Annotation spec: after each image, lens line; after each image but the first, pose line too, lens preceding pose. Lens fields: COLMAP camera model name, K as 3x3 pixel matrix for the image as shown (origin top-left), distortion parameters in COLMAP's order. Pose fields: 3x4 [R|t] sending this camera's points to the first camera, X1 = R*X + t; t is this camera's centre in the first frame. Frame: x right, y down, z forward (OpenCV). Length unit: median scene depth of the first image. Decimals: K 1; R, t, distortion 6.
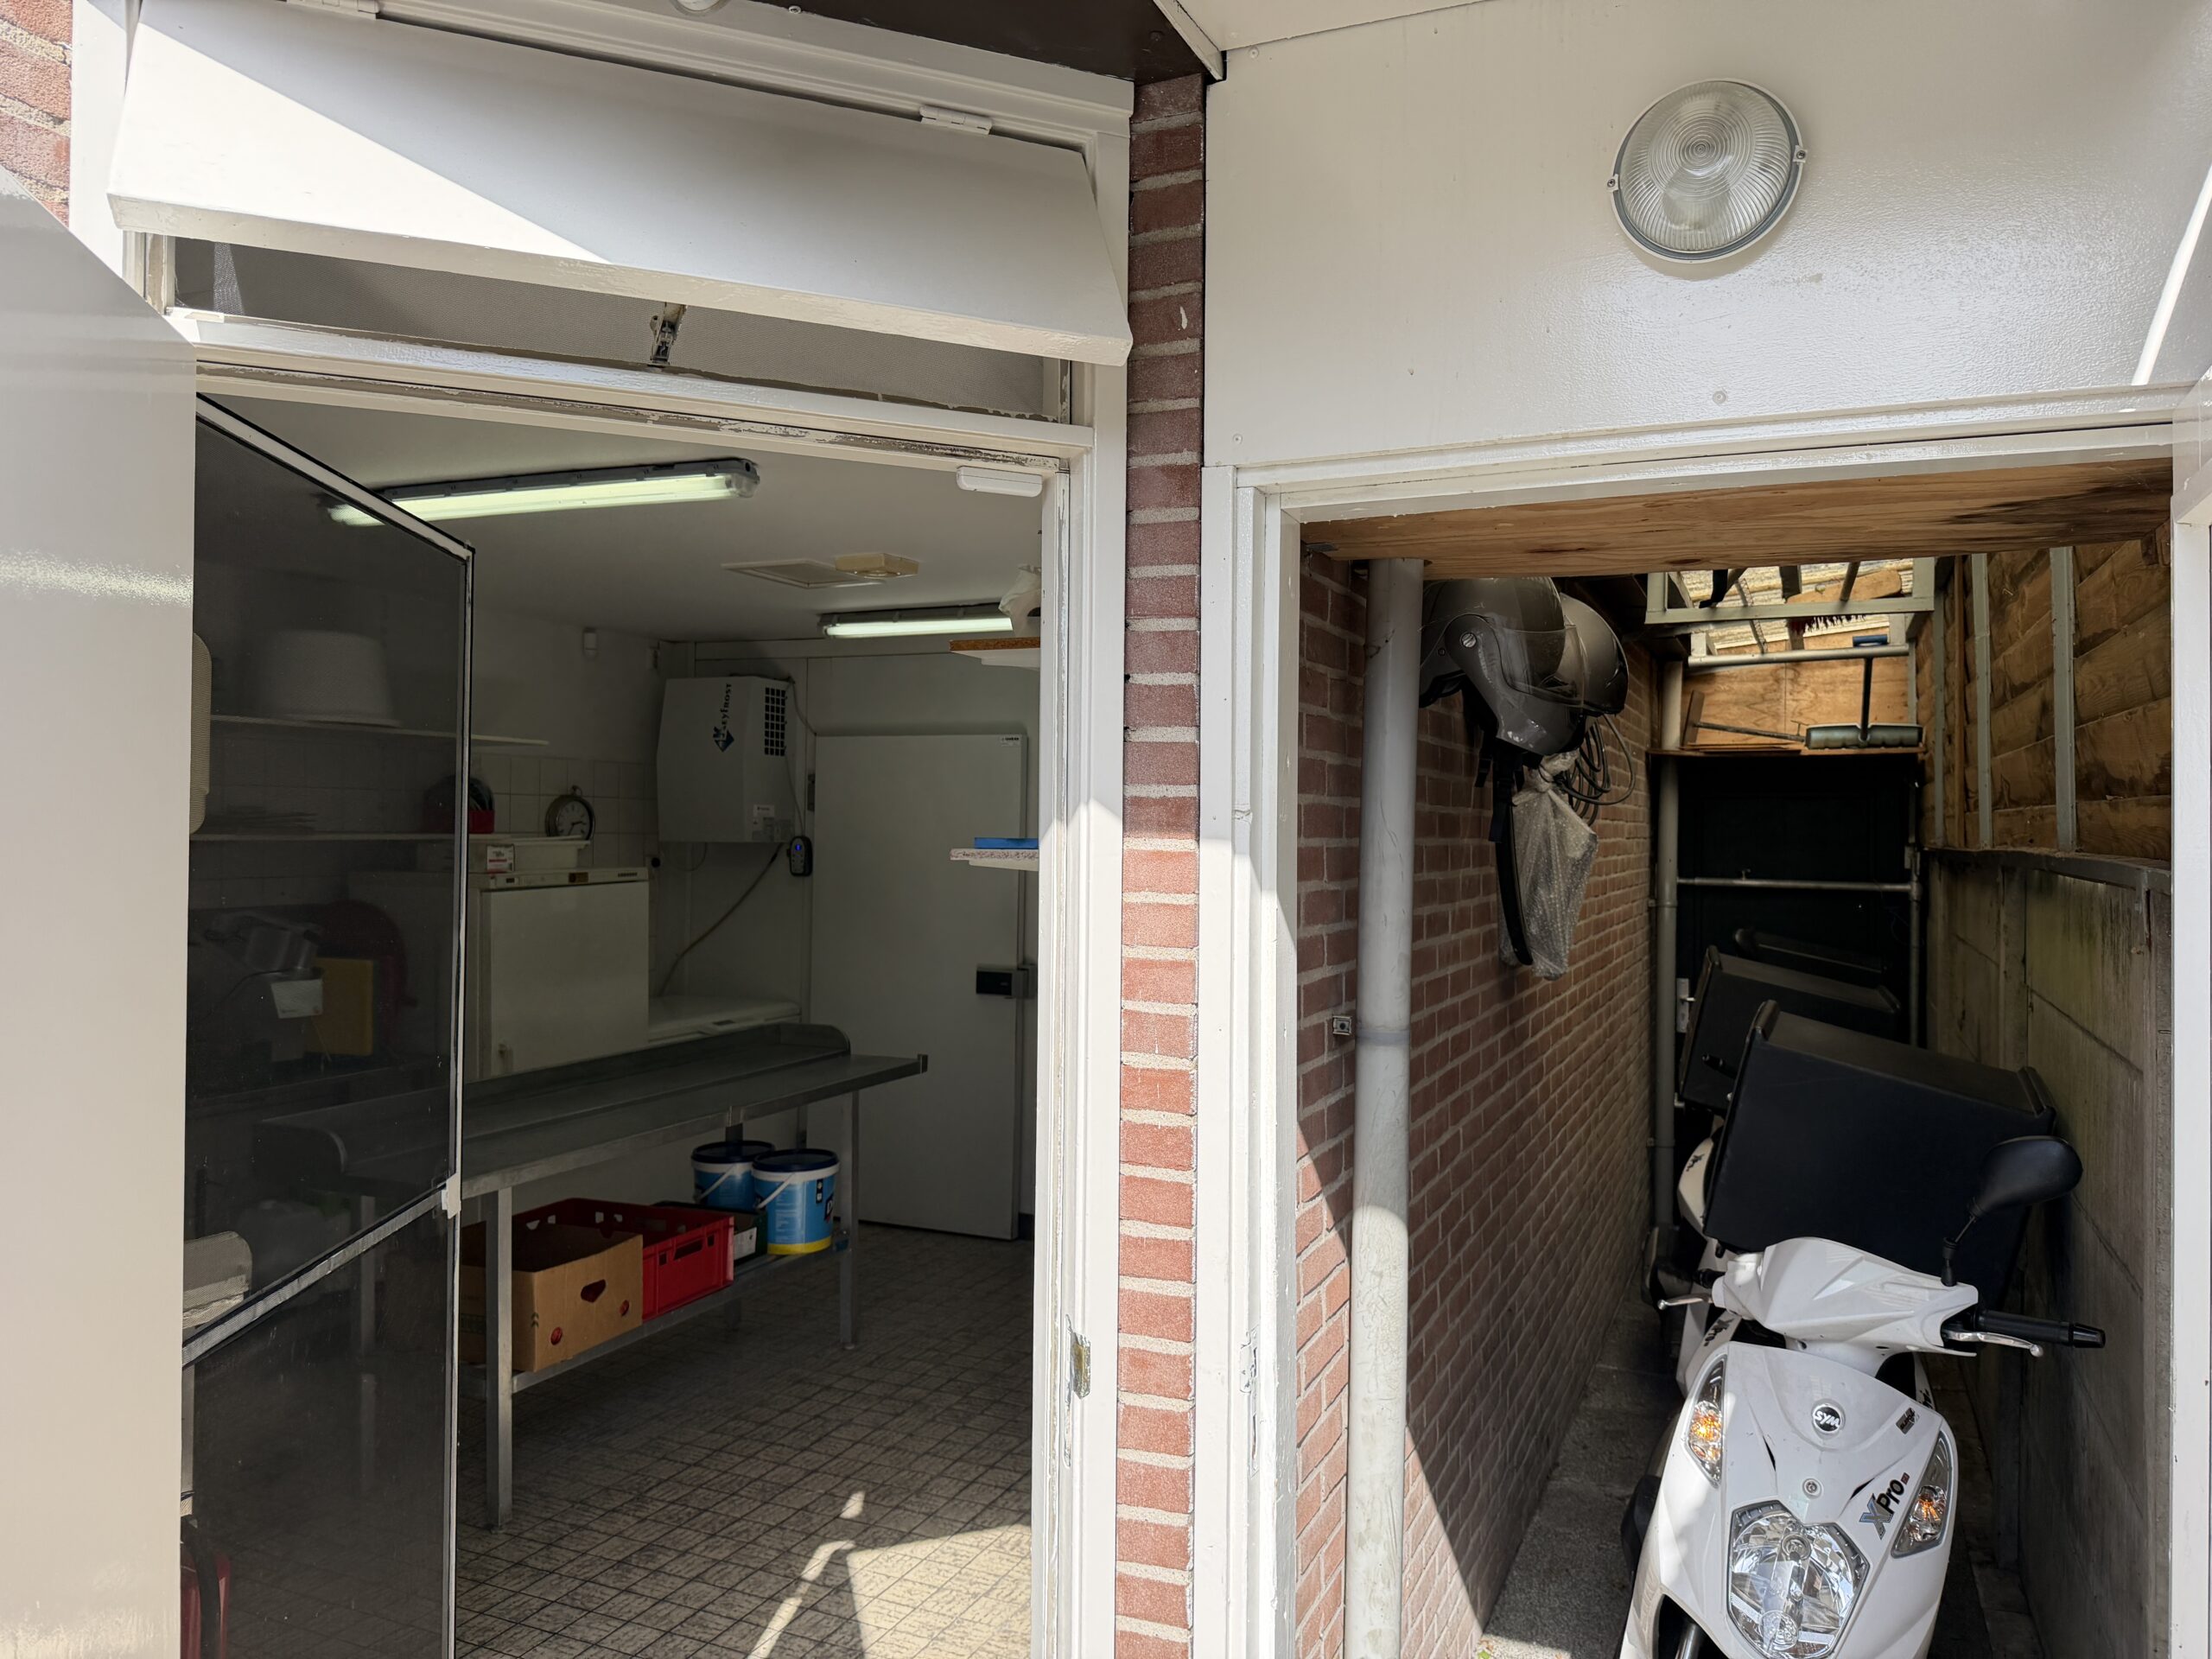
lens RADIAL K [[1548.5, 0, 1111.2], [0, 1548.5, 826.2], [0, 0, 1]] dist [-0.007150, -0.006641]
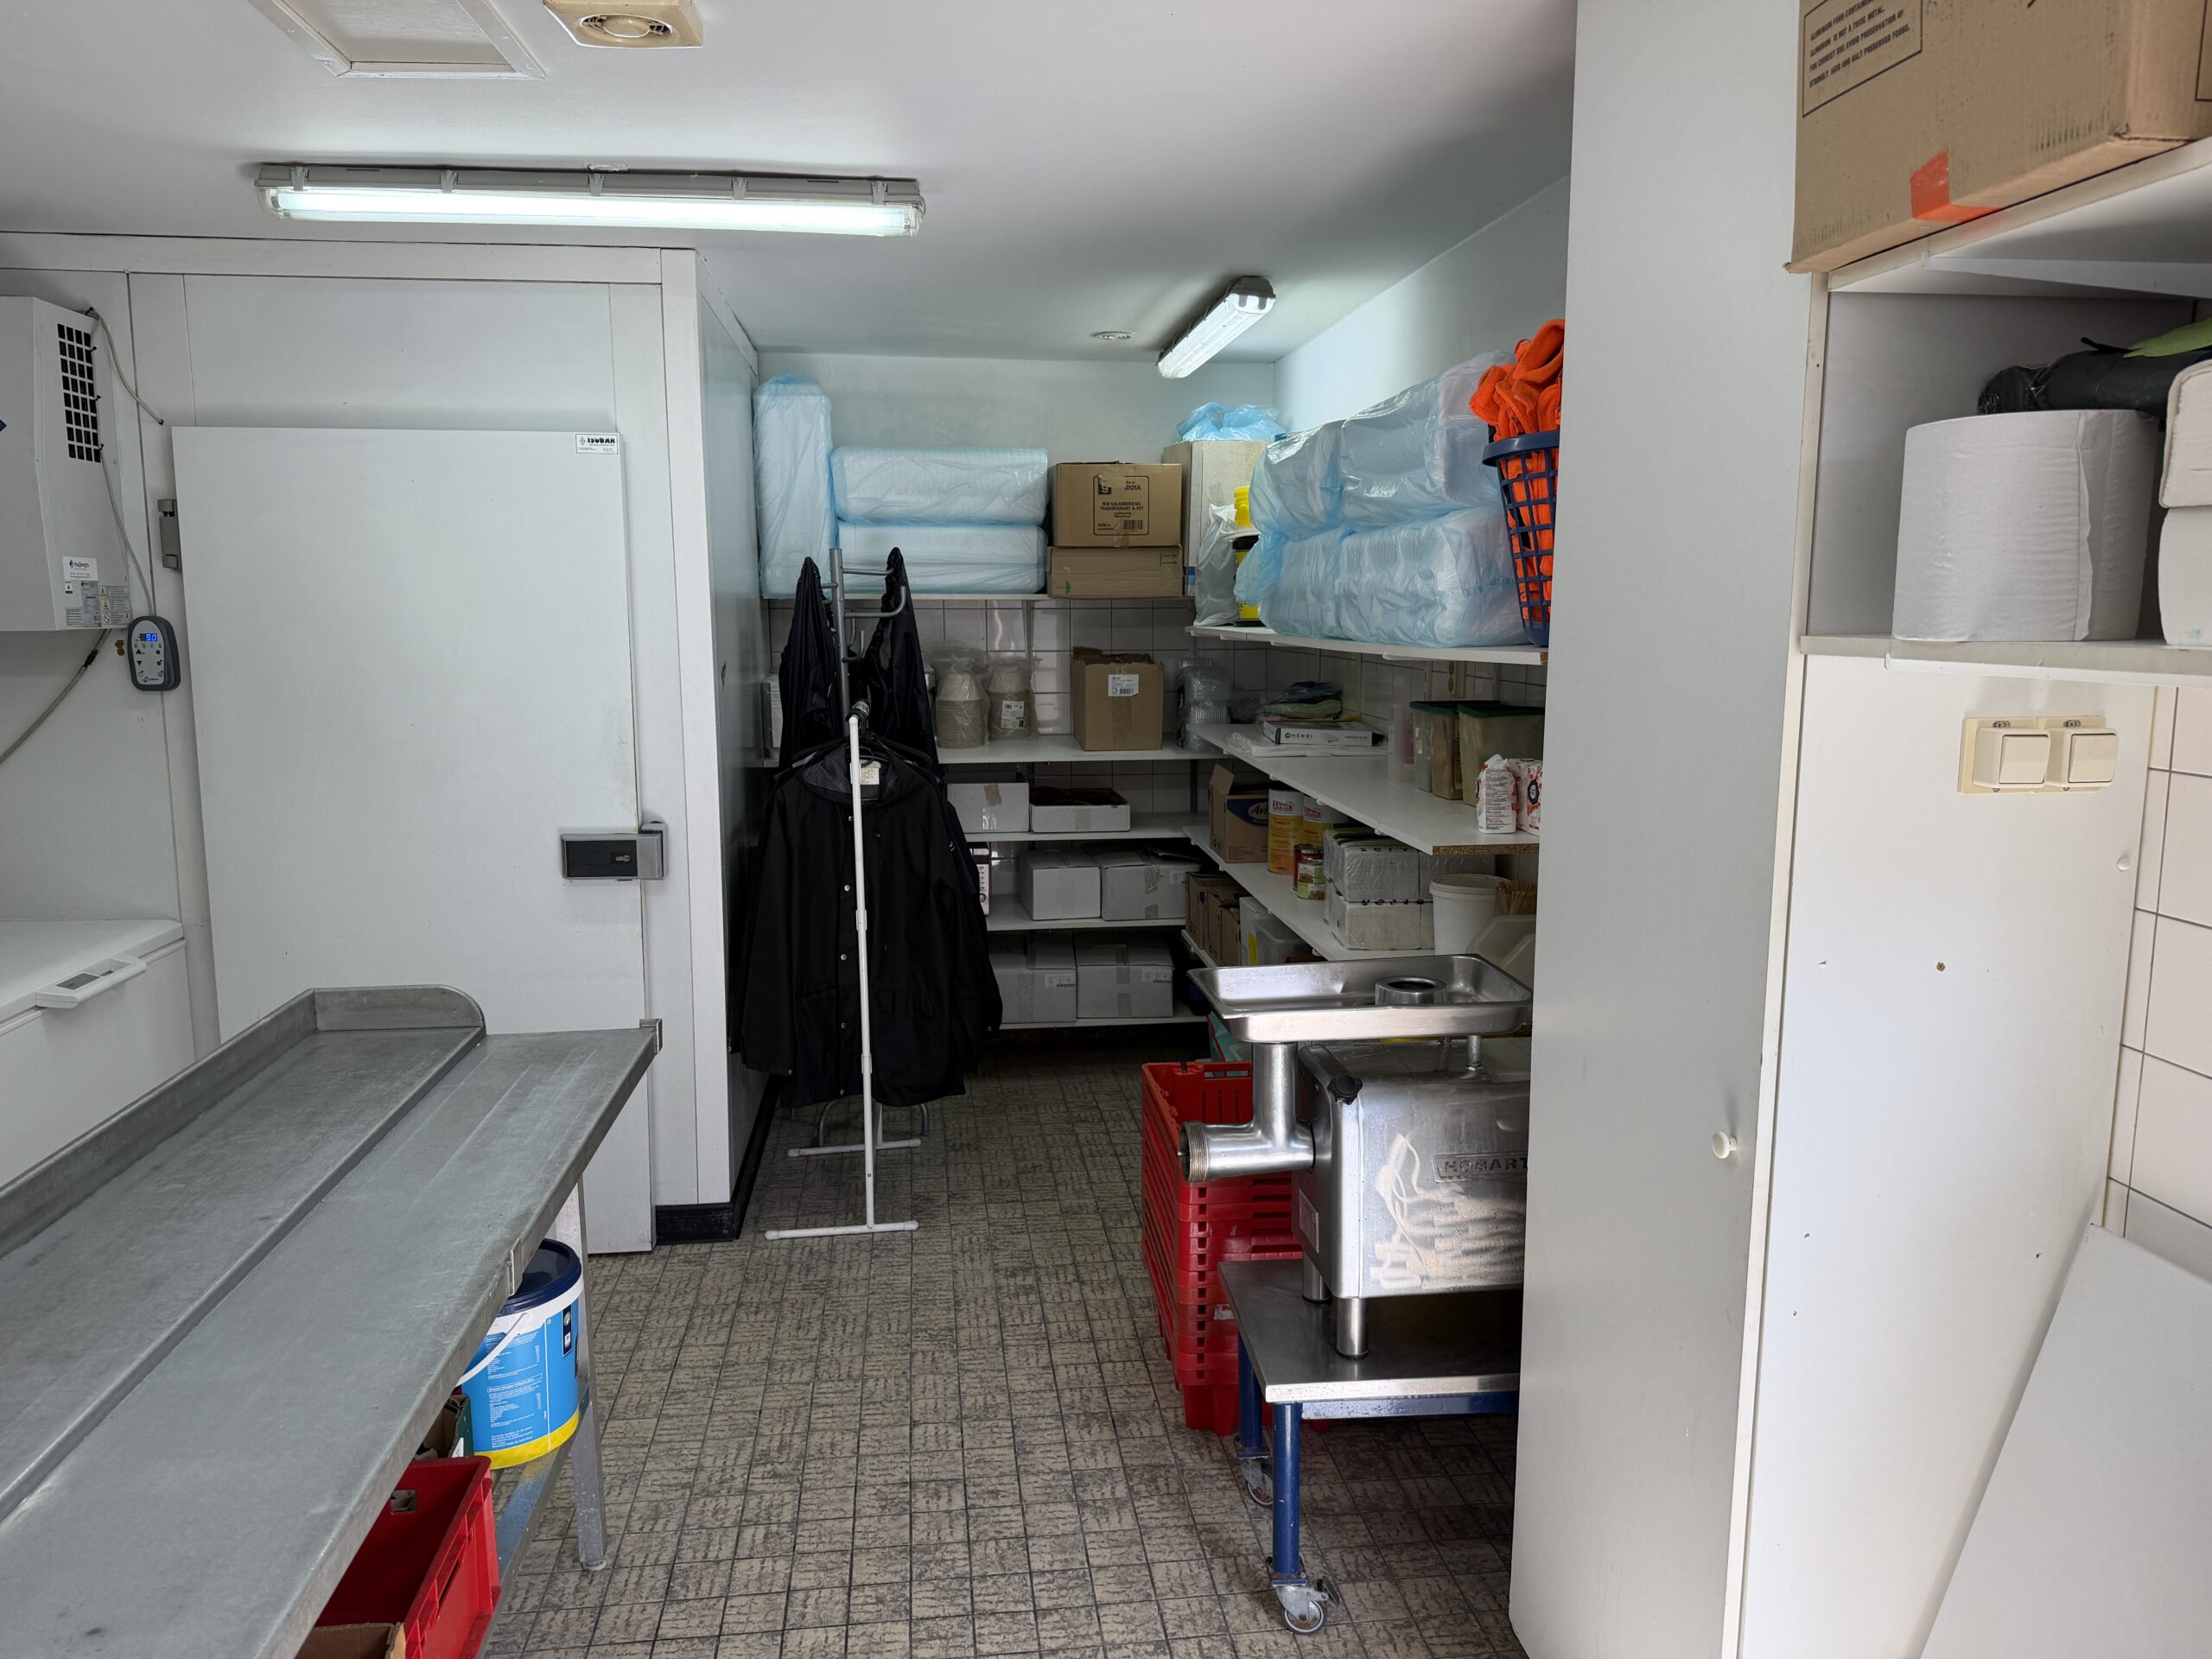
lens RADIAL K [[1548.5, 0, 1100.2], [0, 1548.5, 871.1], [0, 0, 1]] dist [-0.007150, -0.006641]
pose [[0.853377, -0.095438, 0.512483, -0.205018], [0.003029, 0.983989, 0.178202, -0.001113], [-0.521285, -0.150522, 0.840003, 0.363900]]
